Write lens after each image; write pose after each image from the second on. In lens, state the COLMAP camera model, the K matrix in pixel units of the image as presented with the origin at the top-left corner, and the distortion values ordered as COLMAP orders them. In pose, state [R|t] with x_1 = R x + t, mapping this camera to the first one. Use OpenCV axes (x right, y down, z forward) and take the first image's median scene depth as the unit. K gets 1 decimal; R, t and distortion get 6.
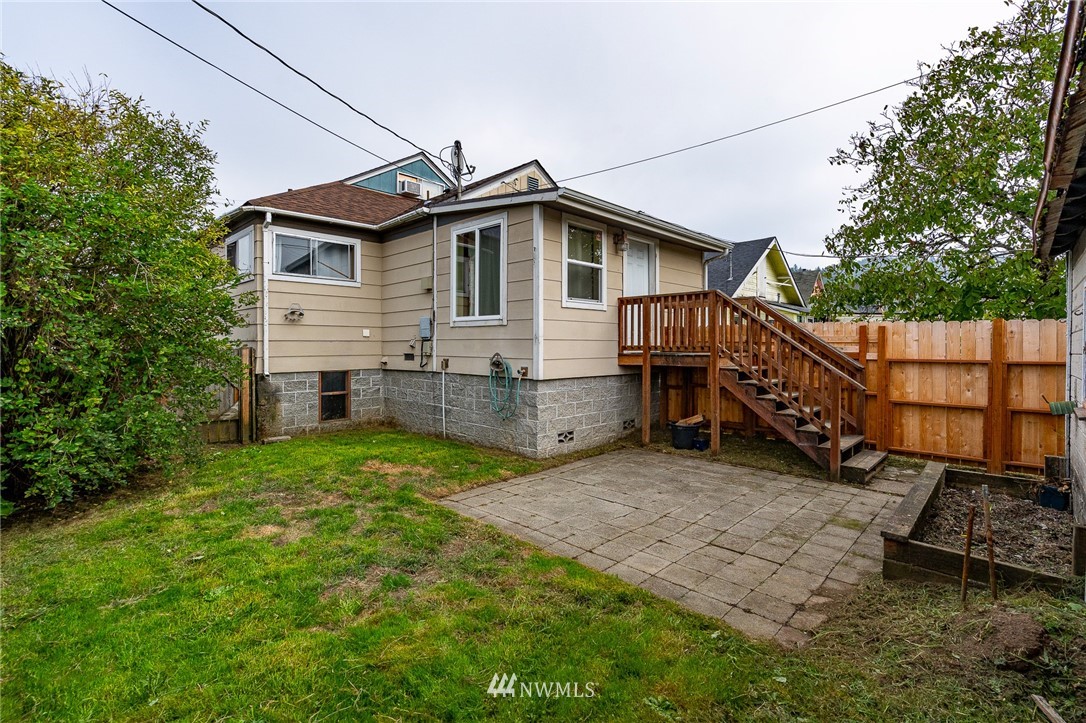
lens RADIAL K [[488.5, 0, 531.4], [0, 488.5, 351.4], [0, 0, 1]] dist [-0.006999, 0.001812]
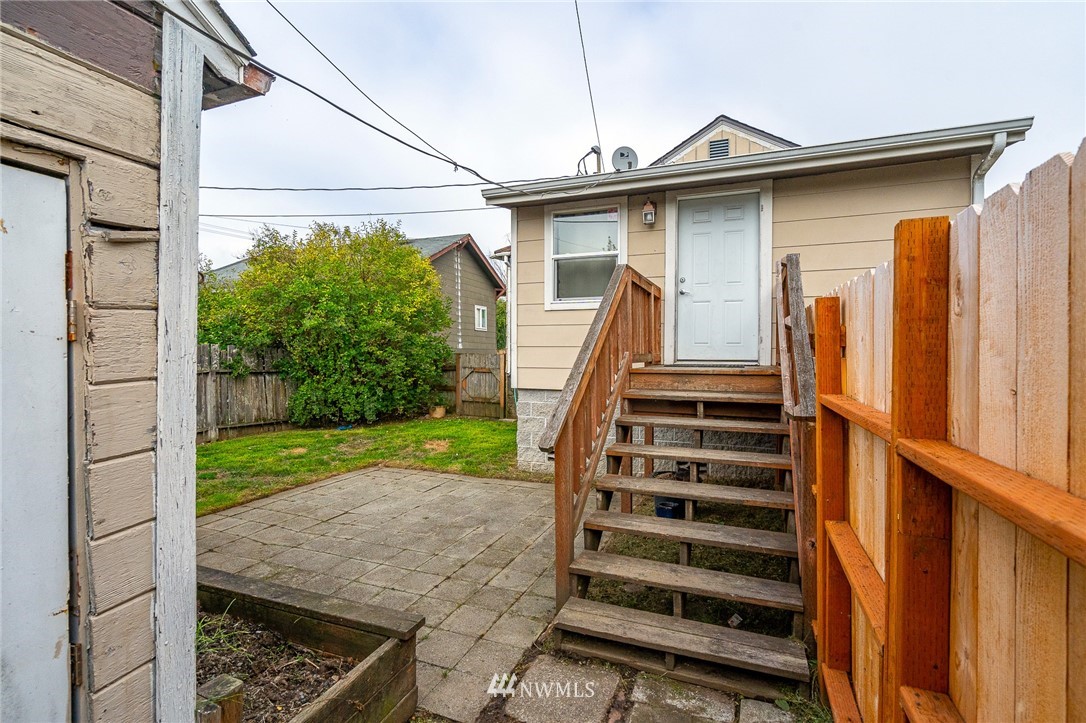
lens RADIAL K [[488.5, 0, 565.7], [0, 488.5, 357.9], [0, 0, 1]] dist [-0.006999, 0.001812]
pose [[0.413777, 0.013355, -0.910280, 0.833030], [-0.014974, 0.999857, 0.007862, -0.009481], [0.910255, 0.010378, 0.413918, 0.609986]]
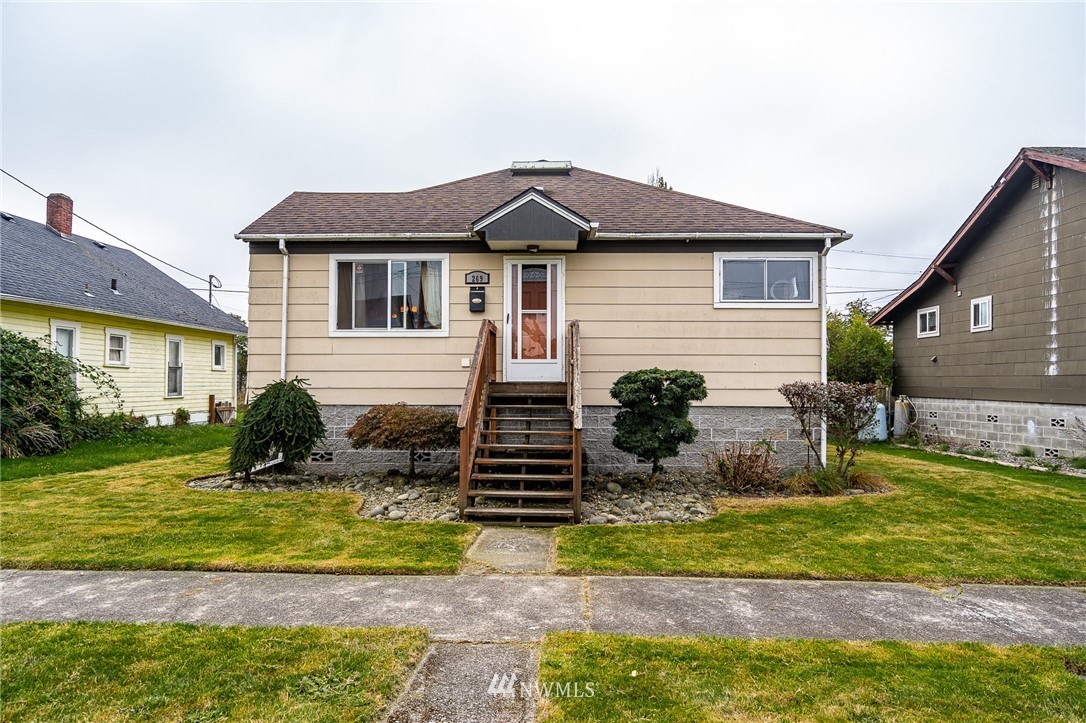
lens RADIAL K [[685.1, 0, 541.7], [0, 685.1, 369.9], [0, 0, 1]] dist [0.003718, 0.002228]
pose [[-0.677252, 0.017875, 0.735534, -2.129921], [0.004304, 0.999784, -0.020333, -0.014011], [-0.735739, -0.010605, -0.677183, 3.319788]]
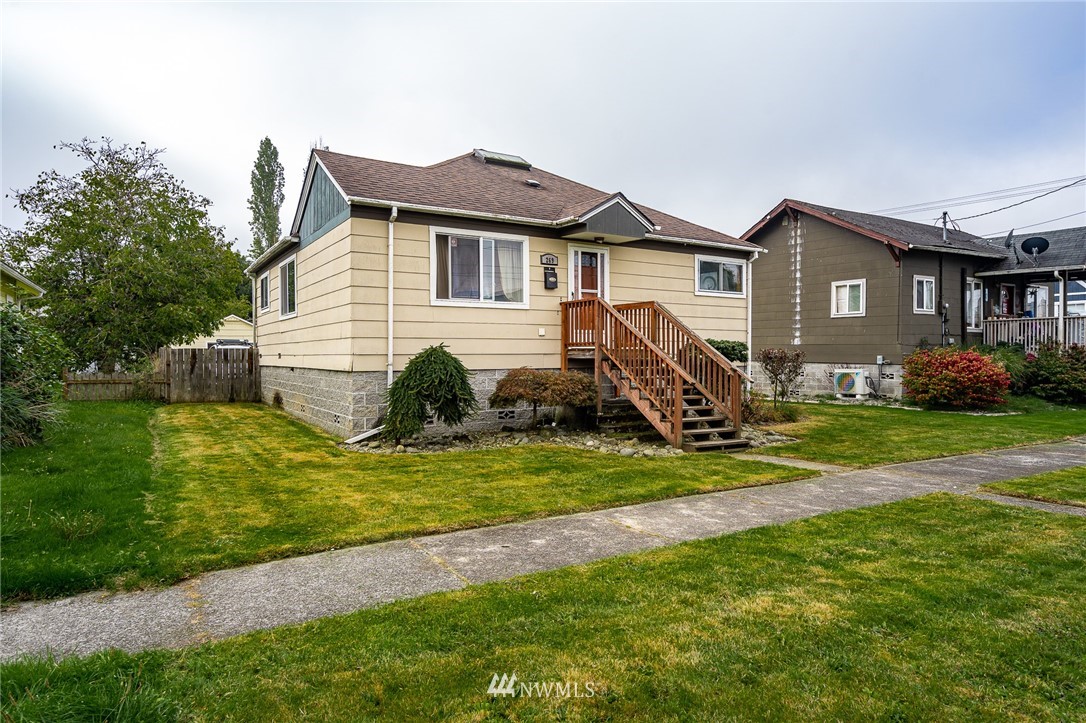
lens RADIAL K [[652.4, 0, 543.1], [0, 652.4, 360.1], [0, 0, 1]] dist [0.003399, -0.000340]
pose [[-0.971019, -0.000596, 0.239003, -1.351220], [0.003824, 0.999830, 0.018026, -0.019121], [-0.238973, 0.018417, -0.970852, 4.012264]]
